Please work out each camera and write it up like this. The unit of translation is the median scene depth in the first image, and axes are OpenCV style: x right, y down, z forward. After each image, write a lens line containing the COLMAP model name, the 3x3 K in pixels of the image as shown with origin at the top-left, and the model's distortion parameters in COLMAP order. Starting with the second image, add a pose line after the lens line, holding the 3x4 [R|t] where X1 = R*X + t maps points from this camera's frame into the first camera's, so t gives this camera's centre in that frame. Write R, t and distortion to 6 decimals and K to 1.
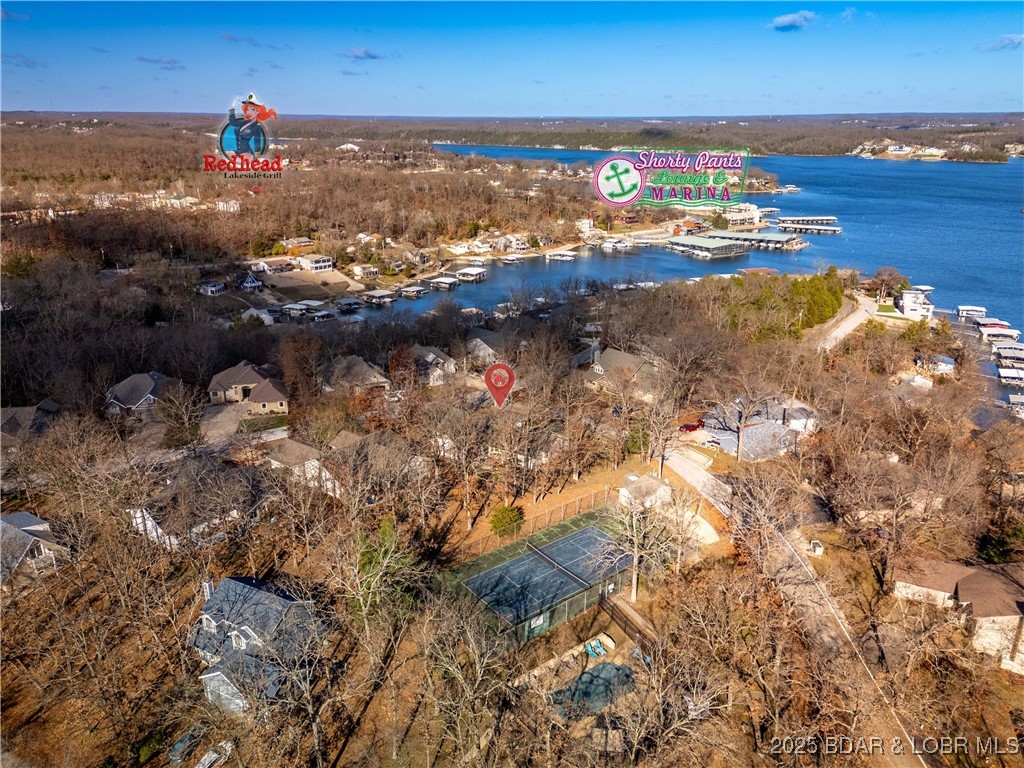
lens RADIAL K [[748.2, 0, 511.2], [0, 748.2, 386.4], [0, 0, 1]] dist [0.074307, -0.059589]
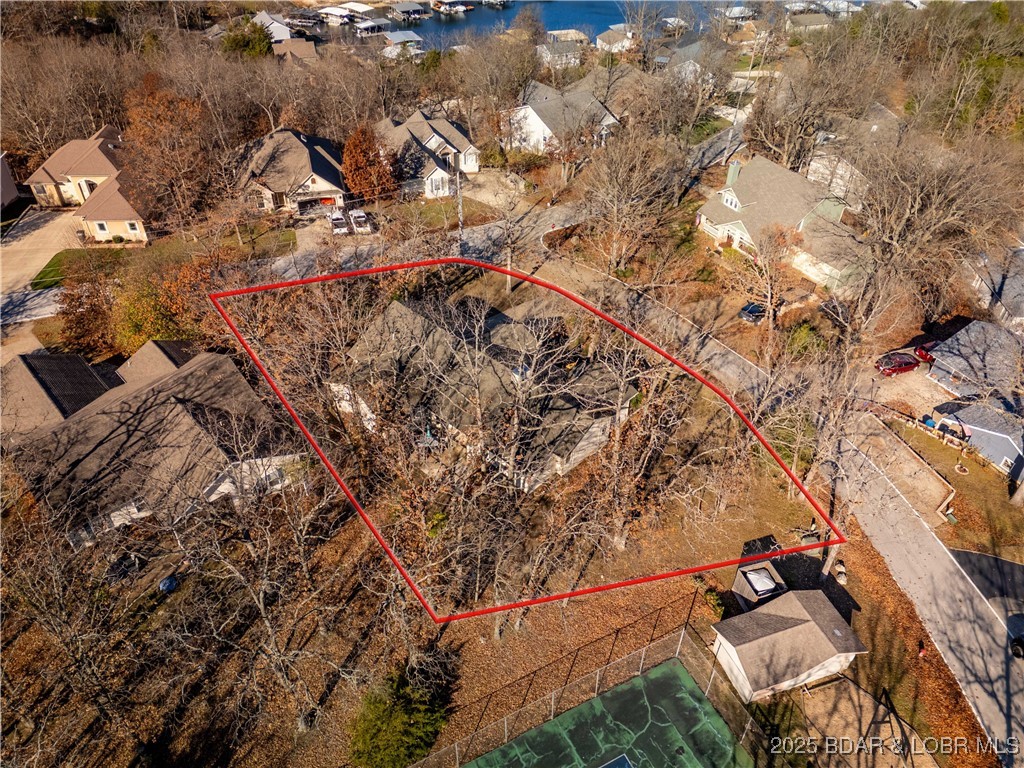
lens RADIAL K [[748.2, 0, 511.2], [0, 748.2, 386.4], [0, 0, 1]] dist [0.074307, -0.059589]
pose [[0.983794, 0.124576, -0.128962, 0.015618], [-0.072391, 0.933963, 0.349962, -0.023283], [0.164042, -0.334955, 0.927845, 0.138811]]
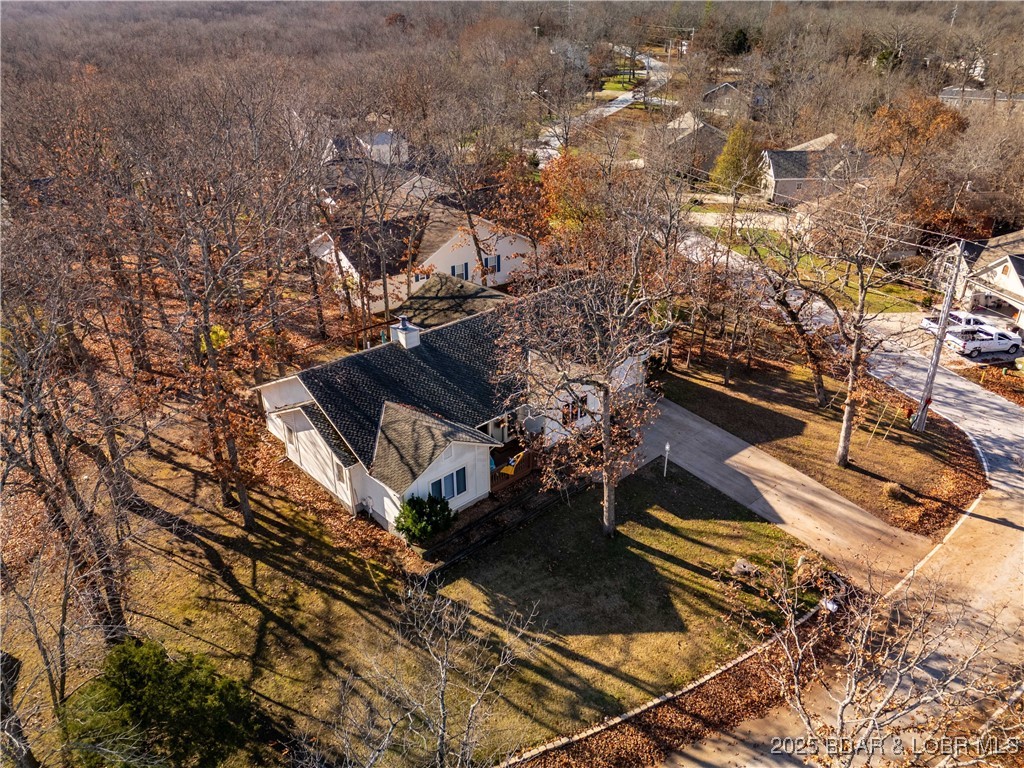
lens RADIAL K [[748.2, 0, 511.2], [0, 748.2, 386.4], [0, 0, 1]] dist [0.074307, -0.059589]
pose [[-0.238259, 0.440065, -0.865780, 0.062288], [-0.320881, 0.805722, 0.497843, -0.021741], [0.916661, 0.396428, -0.050762, 0.251230]]
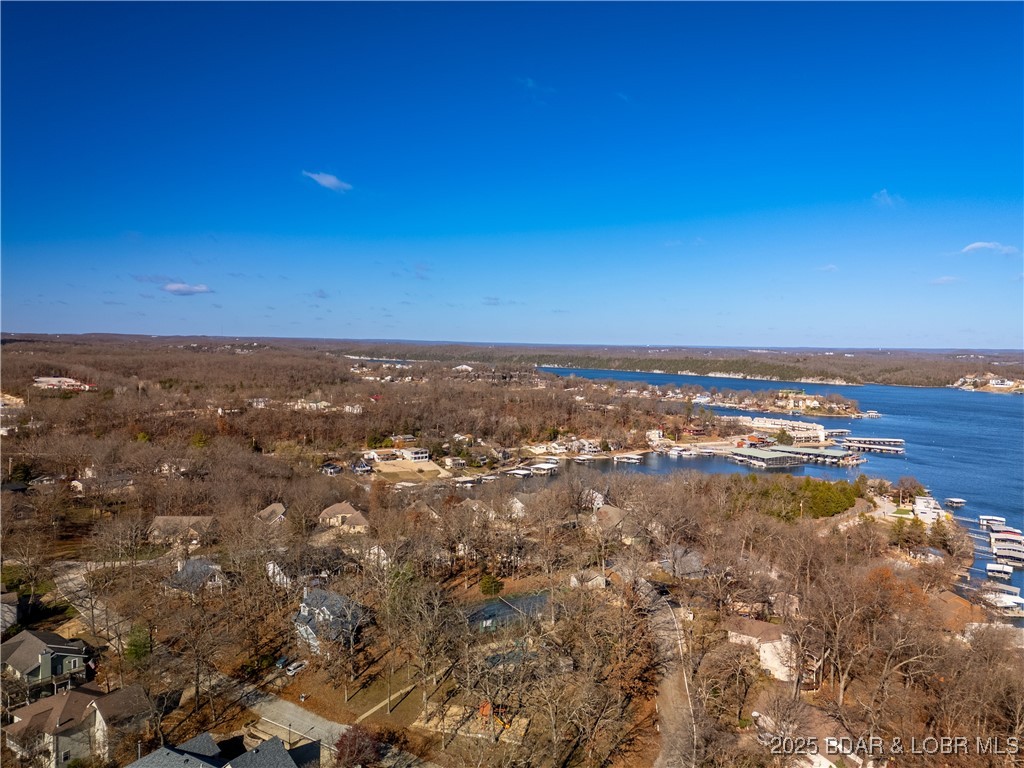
lens RADIAL K [[748.2, 0, 511.2], [0, 748.2, 386.4], [0, 0, 1]] dist [0.074307, -0.059589]
pose [[0.989031, 0.024847, -0.145605, 0.050042], [-0.064984, 0.958422, -0.277858, 0.042914], [0.132647, 0.284272, 0.949523, -0.118007]]
